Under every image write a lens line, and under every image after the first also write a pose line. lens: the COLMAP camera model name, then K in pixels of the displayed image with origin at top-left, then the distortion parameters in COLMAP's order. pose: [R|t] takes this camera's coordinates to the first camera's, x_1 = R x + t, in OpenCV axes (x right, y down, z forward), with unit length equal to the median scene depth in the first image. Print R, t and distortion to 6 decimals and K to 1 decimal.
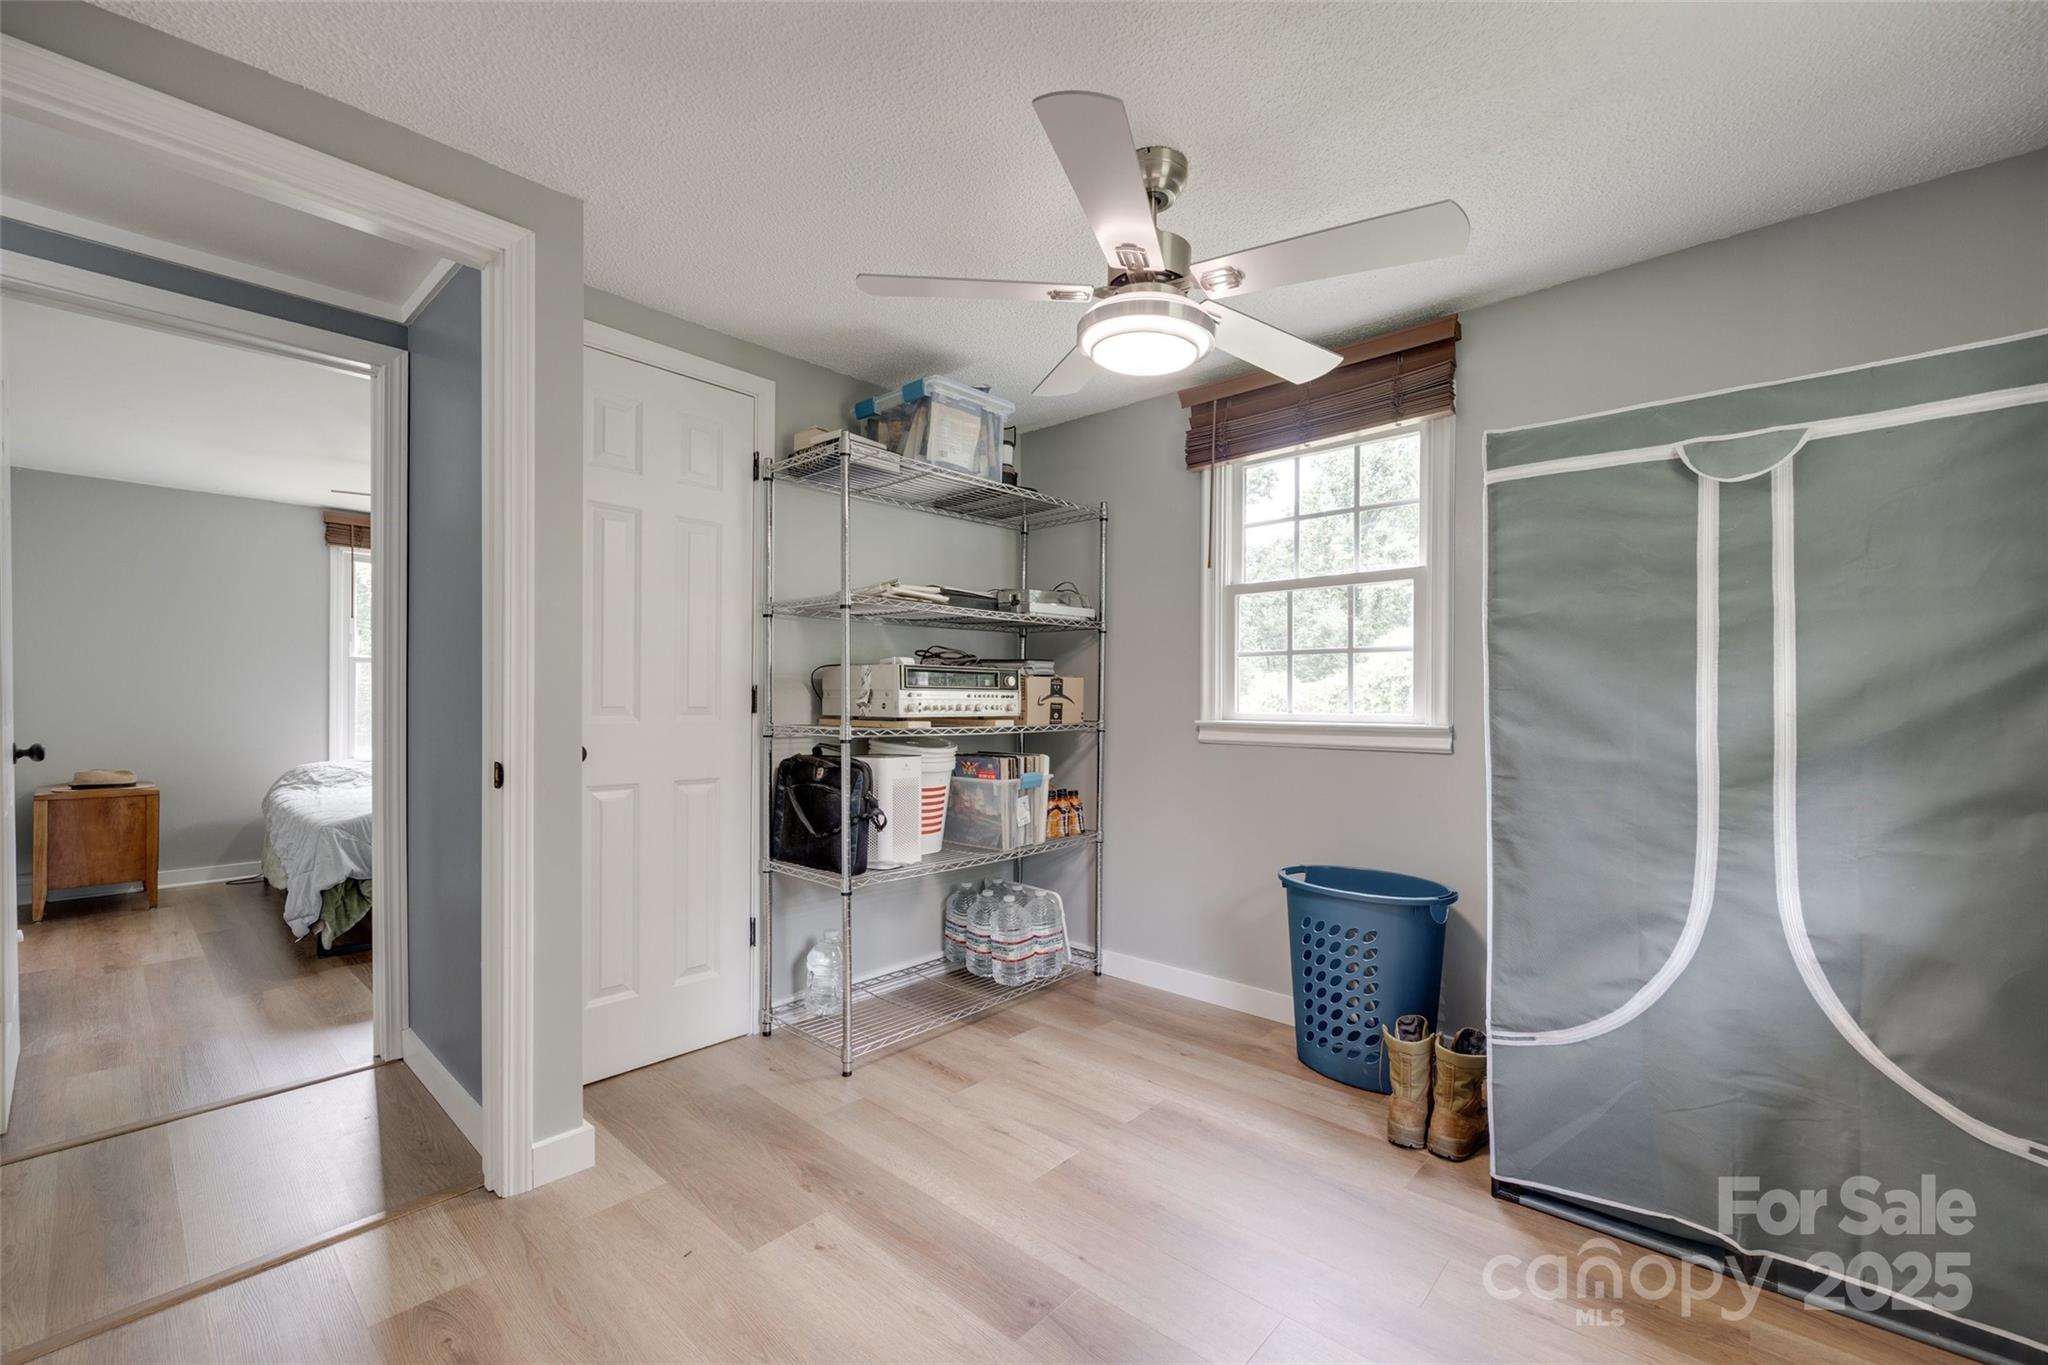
lens RADIAL K [[849.9, 0, 1031.9], [0, 849.9, 694.6], [0, 0, 1]] dist [-0.002324, -0.000073]
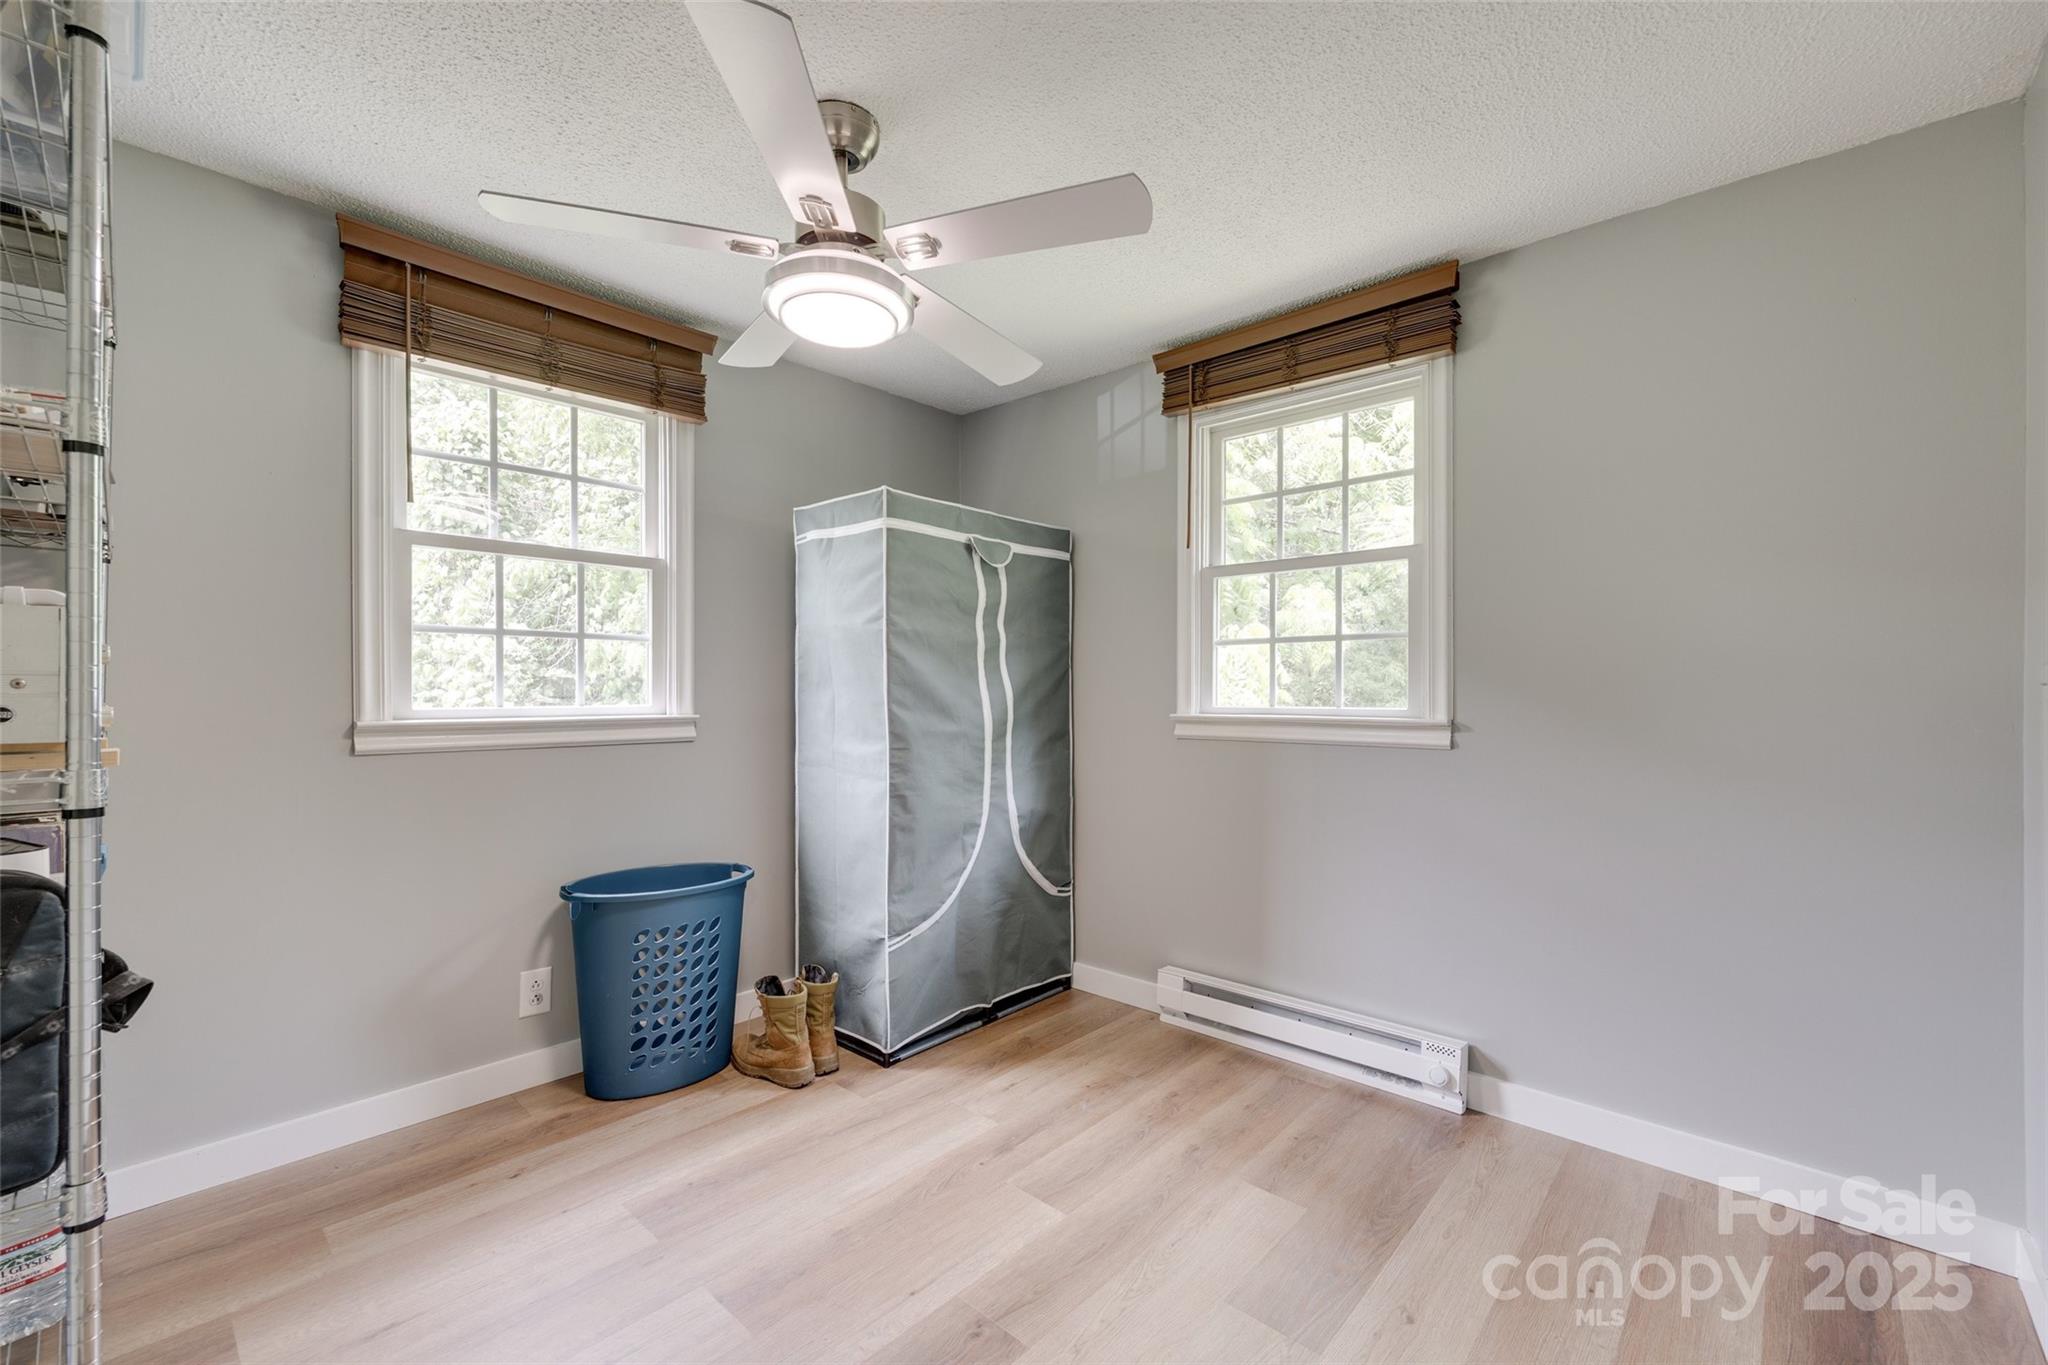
lens RADIAL K [[849.9, 0, 1031.9], [0, 849.9, 694.6], [0, 0, 1]] dist [-0.002324, -0.000073]
pose [[-0.005584, -0.003985, 0.999976, -0.800798], [-0.004874, 0.999980, 0.003958, 0.005436], [-0.999973, -0.004852, -0.005603, 0.811163]]
